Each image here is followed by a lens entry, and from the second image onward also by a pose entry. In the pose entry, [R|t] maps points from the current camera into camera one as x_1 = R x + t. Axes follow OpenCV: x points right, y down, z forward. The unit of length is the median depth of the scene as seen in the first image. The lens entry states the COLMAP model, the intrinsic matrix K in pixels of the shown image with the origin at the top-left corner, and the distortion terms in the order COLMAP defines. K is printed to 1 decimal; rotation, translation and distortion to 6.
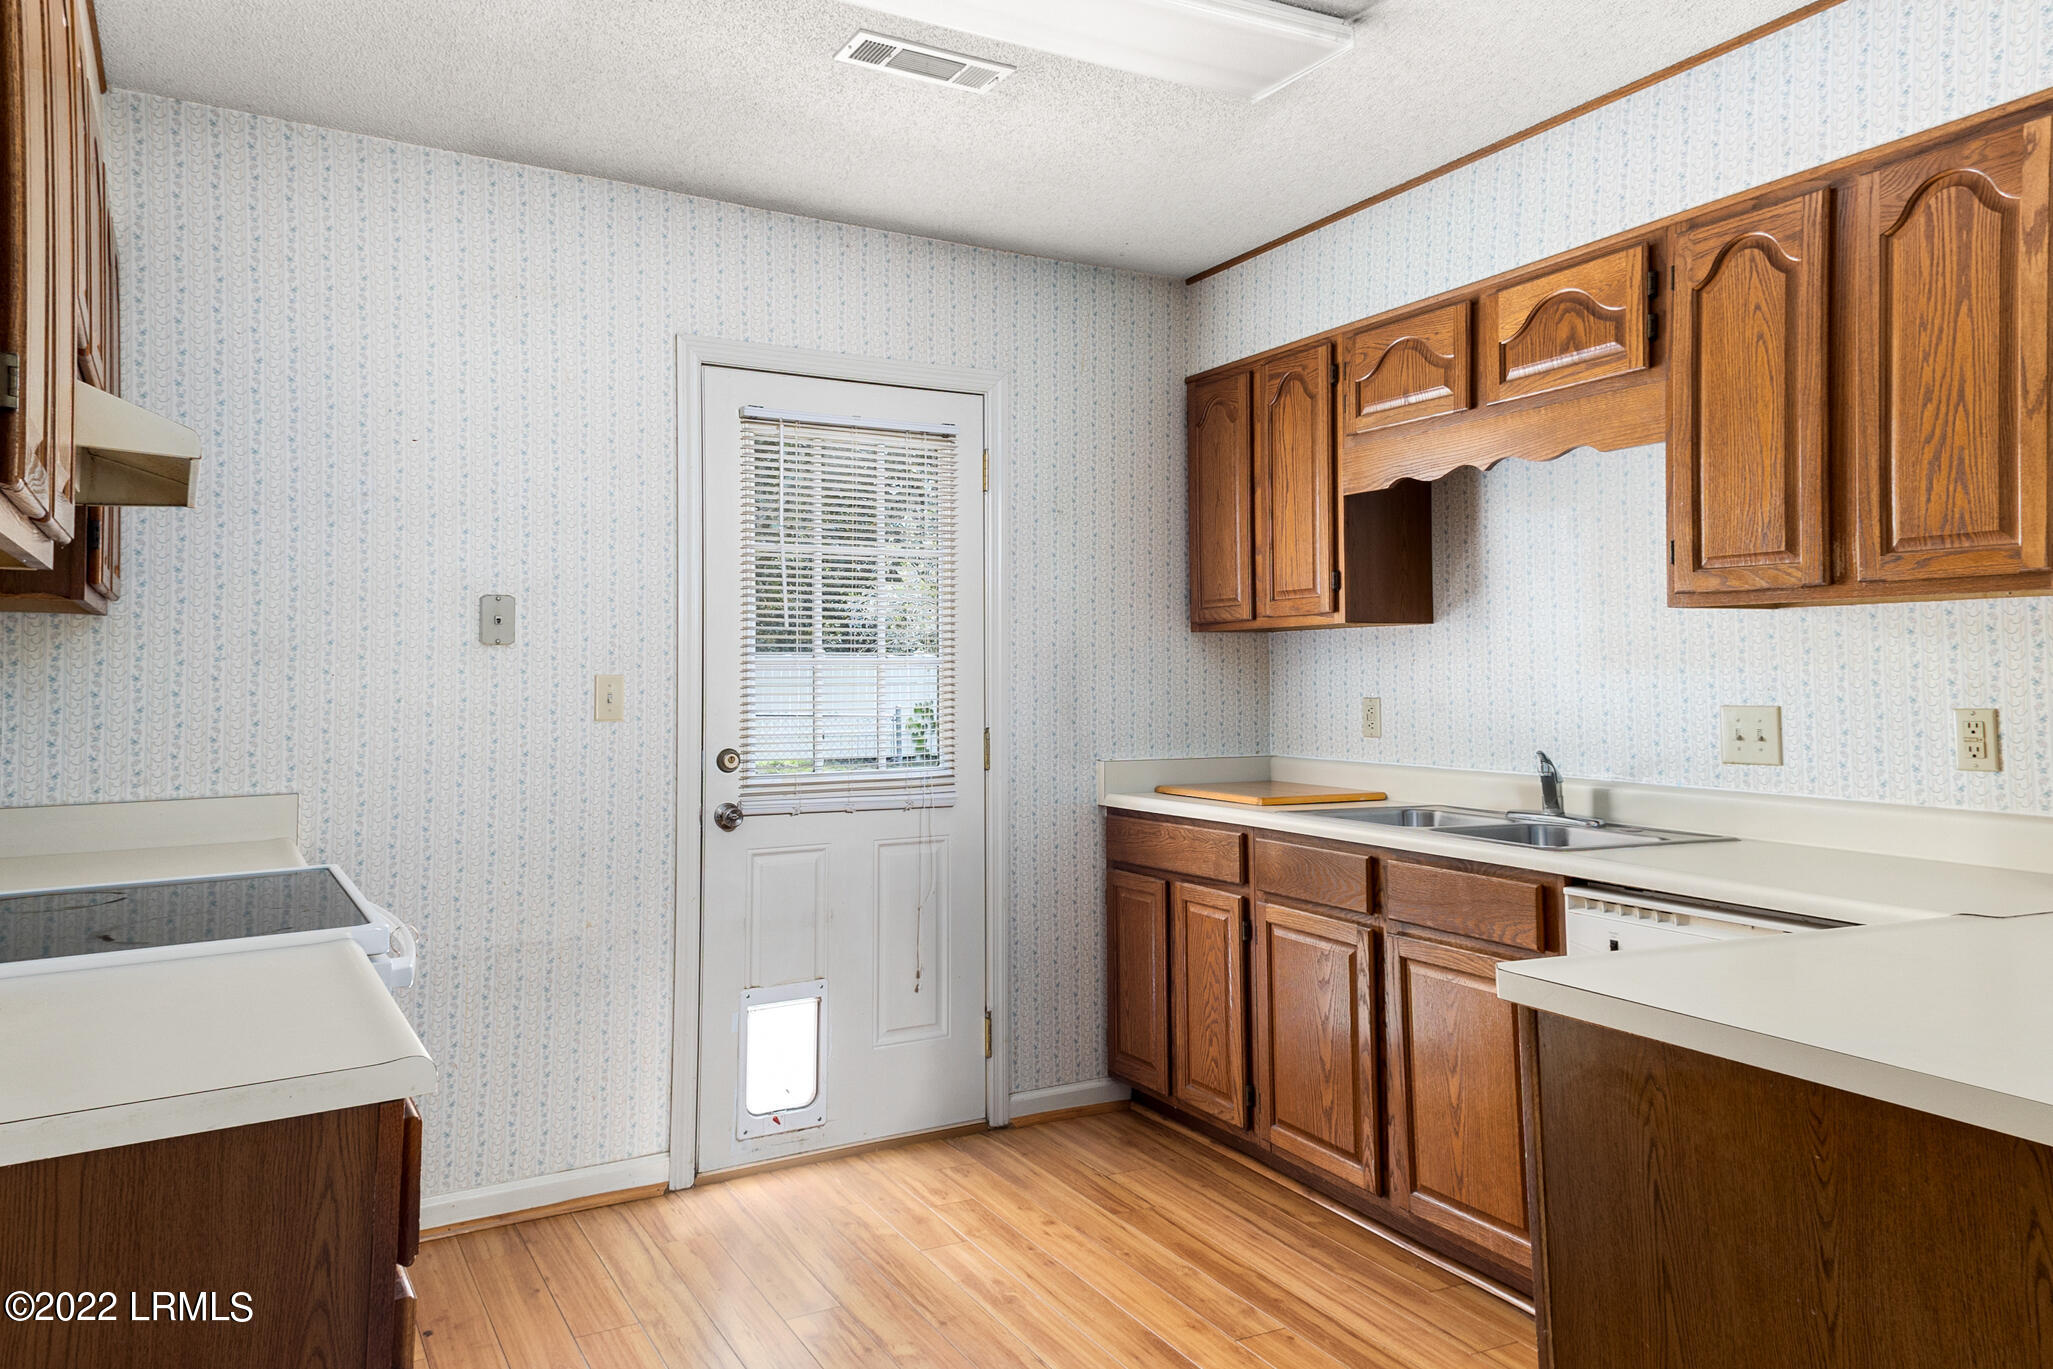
lens RADIAL K [[1381.7, 0, 1003.9], [0, 1381.7, 629.5], [0, 0, 1]] dist [0.207922, -0.111267]
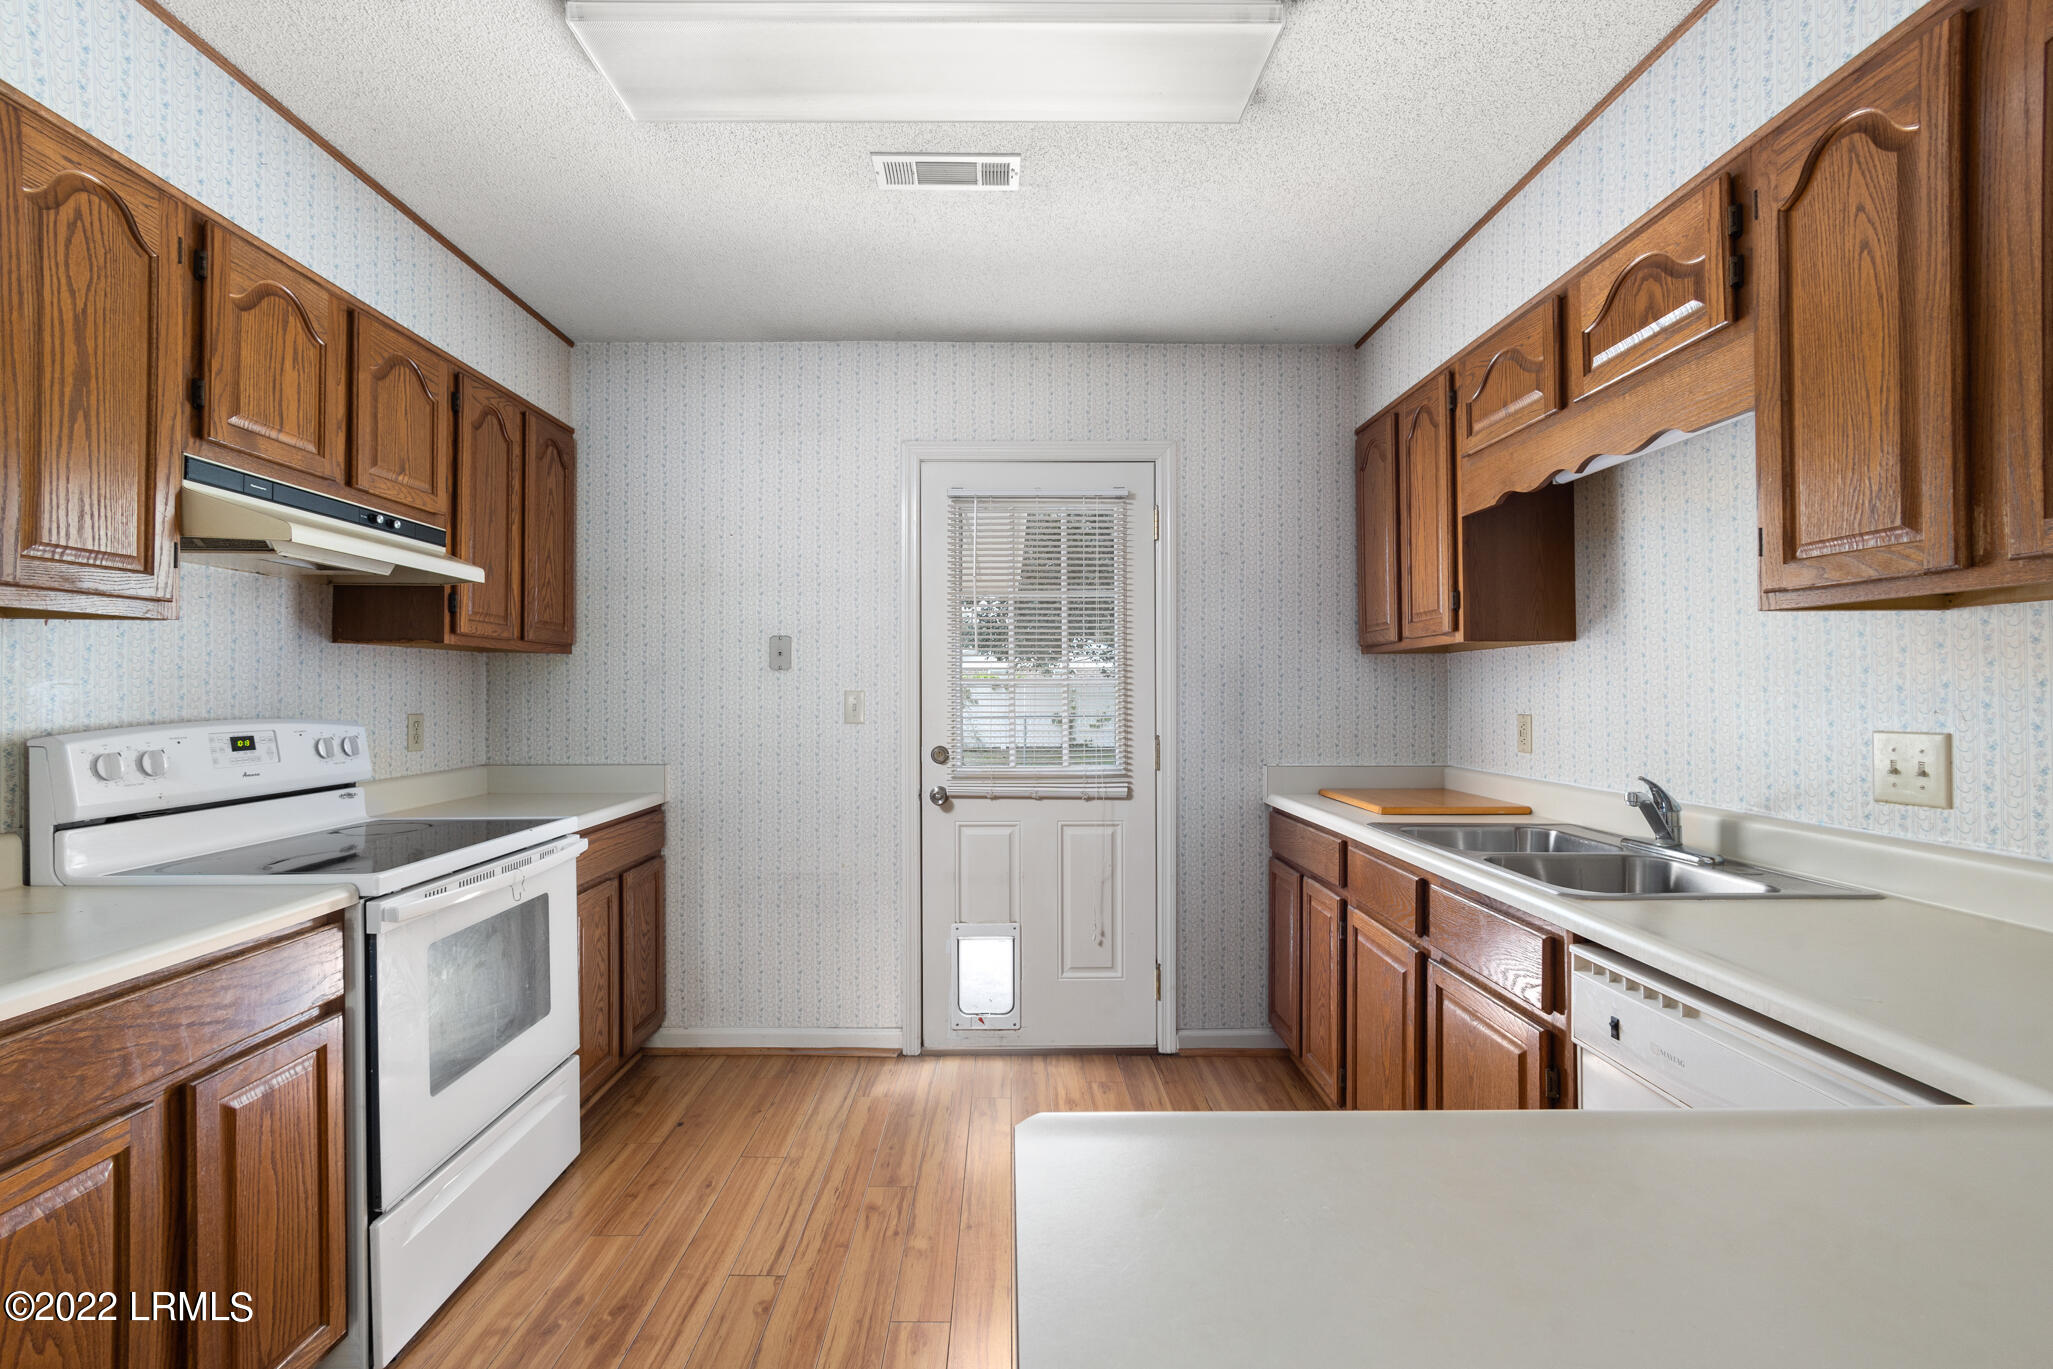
lens RADIAL K [[862.0, 0, 1017.6], [0, 862.0, 684.0], [0, 0, 1]] dist [-0.017352, 0.004200]
pose [[0.887304, -0.000347, -0.461184, 0.268389], [0.012647, 0.999642, 0.023581, 0.007873], [0.461011, -0.026756, 0.886991, 0.324116]]
